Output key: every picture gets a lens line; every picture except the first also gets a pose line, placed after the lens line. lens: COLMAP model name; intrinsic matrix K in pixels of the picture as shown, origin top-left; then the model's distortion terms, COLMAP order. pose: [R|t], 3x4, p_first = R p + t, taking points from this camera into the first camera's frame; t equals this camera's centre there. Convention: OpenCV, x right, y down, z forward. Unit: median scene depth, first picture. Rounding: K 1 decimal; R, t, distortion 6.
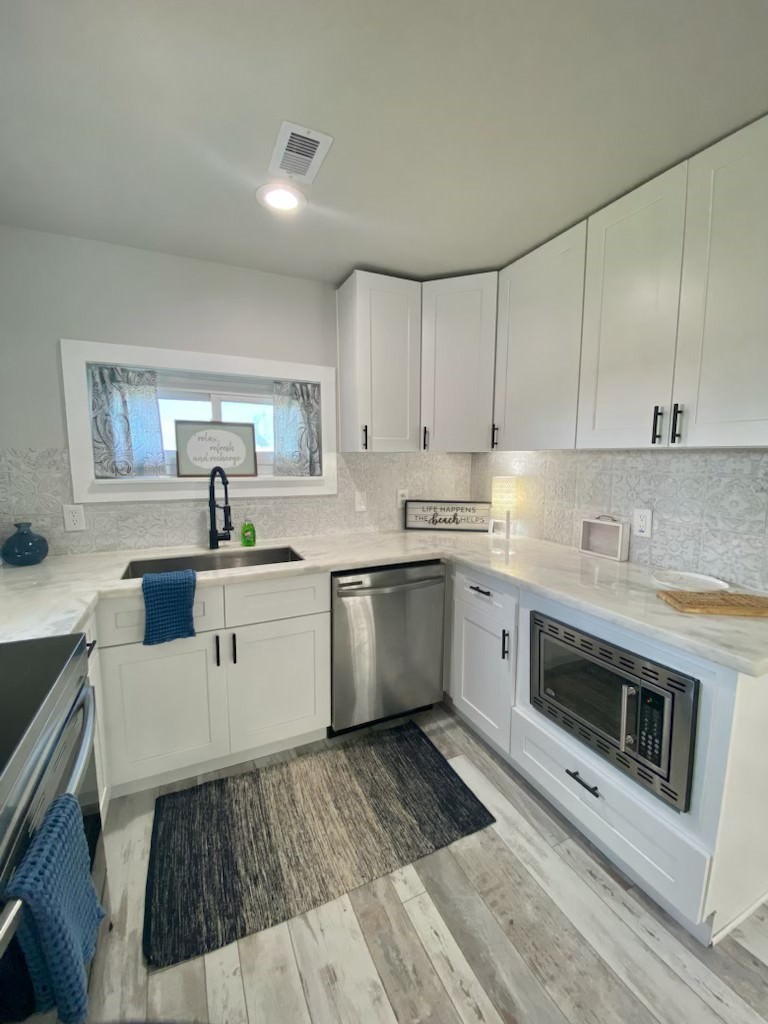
lens RADIAL K [[421.5, 0, 390.2], [0, 421.5, 509.3], [0, 0, 1]] dist [0.046384, -0.031221]
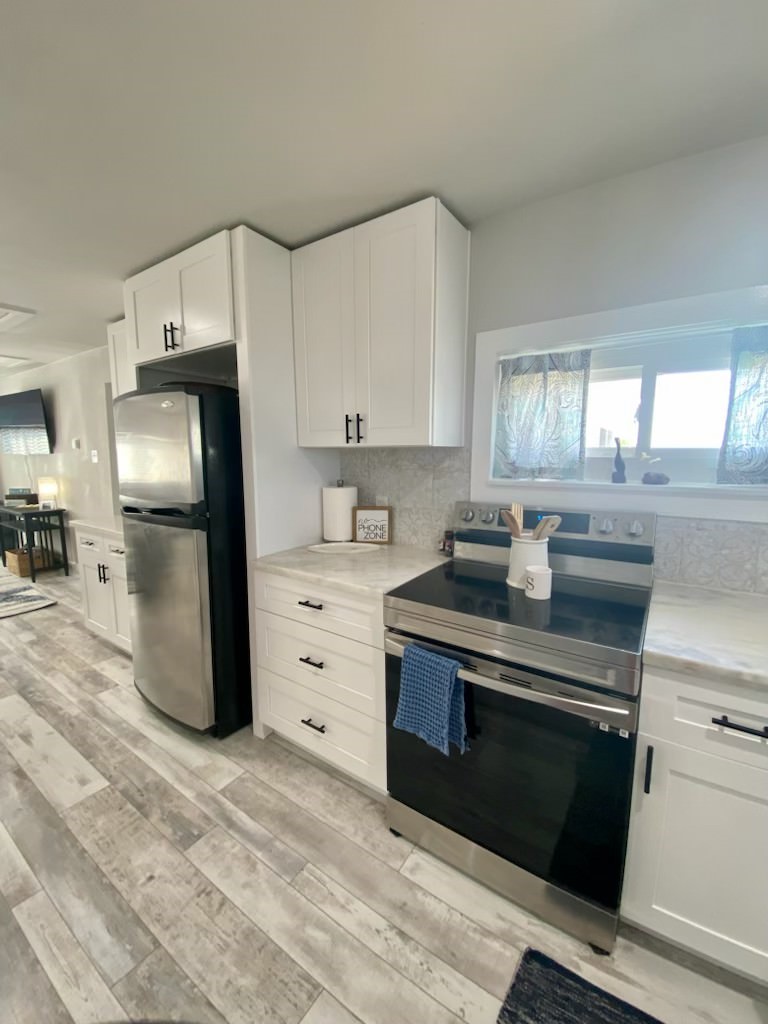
lens RADIAL K [[418.8, 0, 384.9], [0, 418.8, 510.6], [0, 0, 1]] dist [0.020822, -0.019669]
pose [[-0.866120, 0.068942, -0.495059, 0.091360], [-0.061818, 0.968063, 0.242965, -0.105955], [0.495999, 0.241040, -0.834197, 0.834241]]
